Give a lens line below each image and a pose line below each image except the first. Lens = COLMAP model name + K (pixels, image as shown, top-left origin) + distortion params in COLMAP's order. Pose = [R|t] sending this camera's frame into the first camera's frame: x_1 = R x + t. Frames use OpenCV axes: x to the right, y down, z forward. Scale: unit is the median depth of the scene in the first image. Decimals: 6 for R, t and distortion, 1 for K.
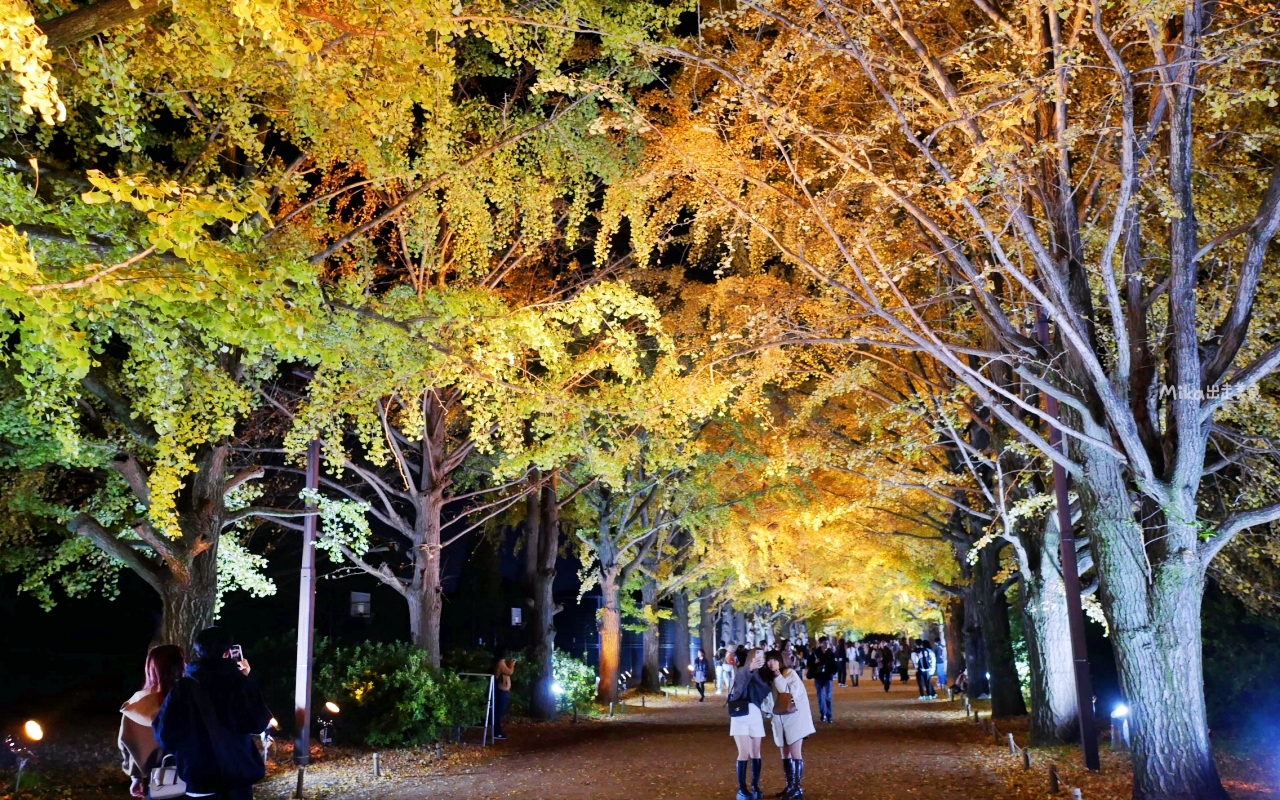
lens RADIAL K [[1146.9, 0, 640.0], [0, 1146.9, 400.0], [0, 0, 1]] dist [-0.001533, -0.006311]
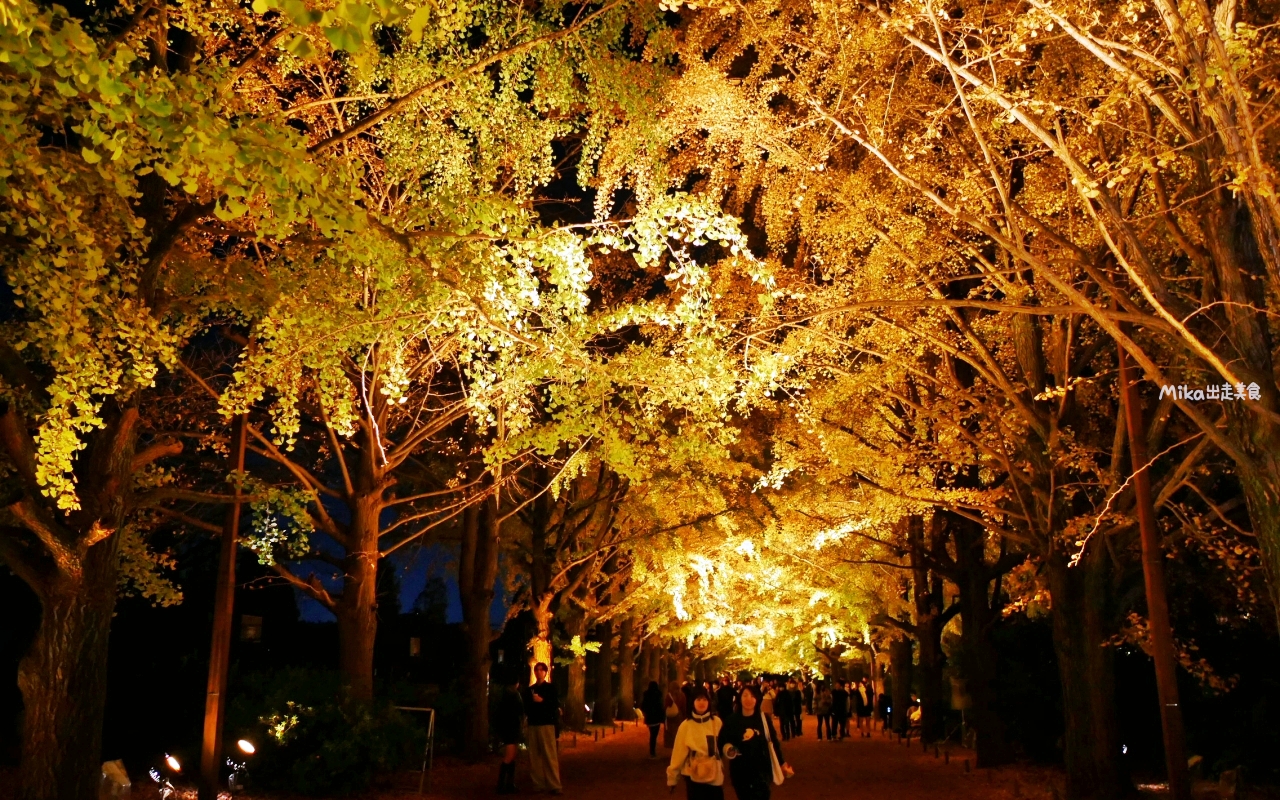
lens RADIAL K [[1133.5, 0, 640.0], [0, 1133.5, 400.0], [0, 0, 1]] dist [-0.007301, 0.008581]
pose [[0.994272, 0.044296, 0.097266, -0.098122], [-0.040998, 0.998523, -0.035650, 0.048969], [-0.098702, 0.031459, 0.994620, 0.204018]]
